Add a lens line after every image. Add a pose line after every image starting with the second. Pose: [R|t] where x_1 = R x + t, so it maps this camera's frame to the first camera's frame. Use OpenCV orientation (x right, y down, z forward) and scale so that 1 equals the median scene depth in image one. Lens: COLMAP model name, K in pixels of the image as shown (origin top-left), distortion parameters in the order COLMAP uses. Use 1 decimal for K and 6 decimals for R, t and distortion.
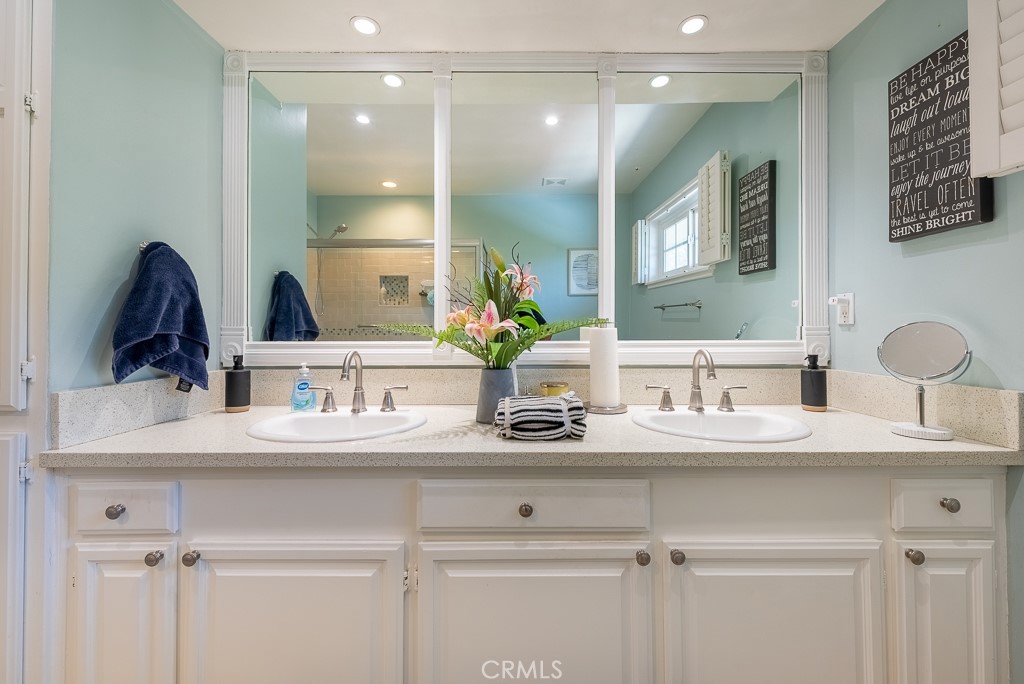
lens RADIAL K [[403.0, 0, 514.2], [0, 403.0, 326.3], [0, 0, 1]] dist [-0.000769, -0.000272]
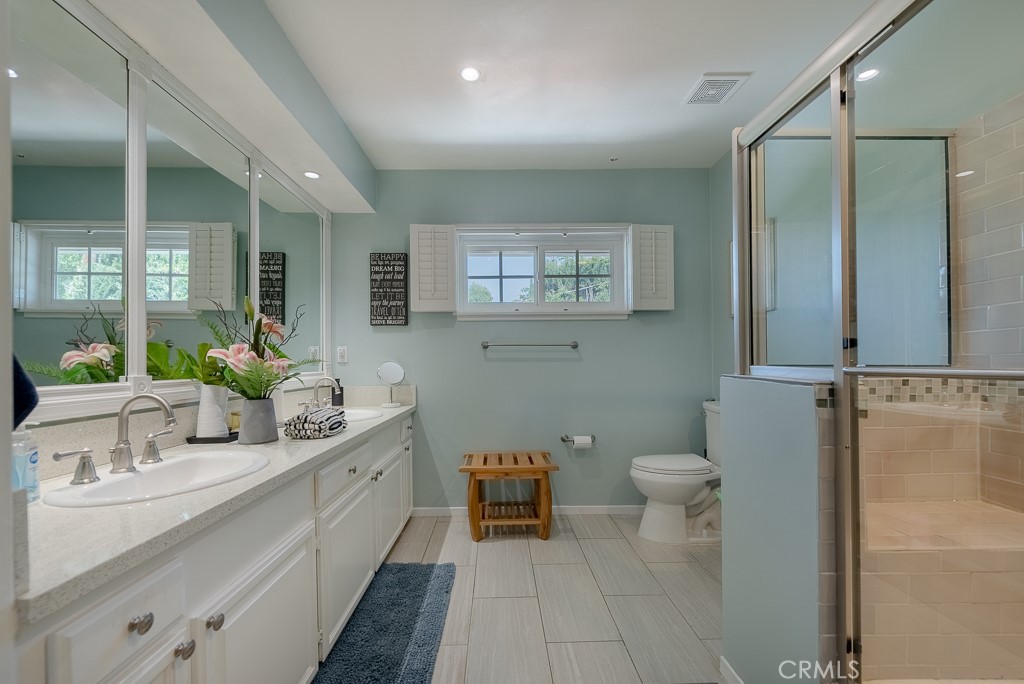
lens RADIAL K [[403.0, 0, 509.0], [0, 403.0, 359.2], [0, 0, 1]] dist [-0.000769, -0.000272]
pose [[-0.014559, 0.009613, 0.999848, -1.344721], [-0.000267, 0.999954, -0.009618, -0.002579], [-0.999894, -0.000407, -0.014556, 0.281318]]
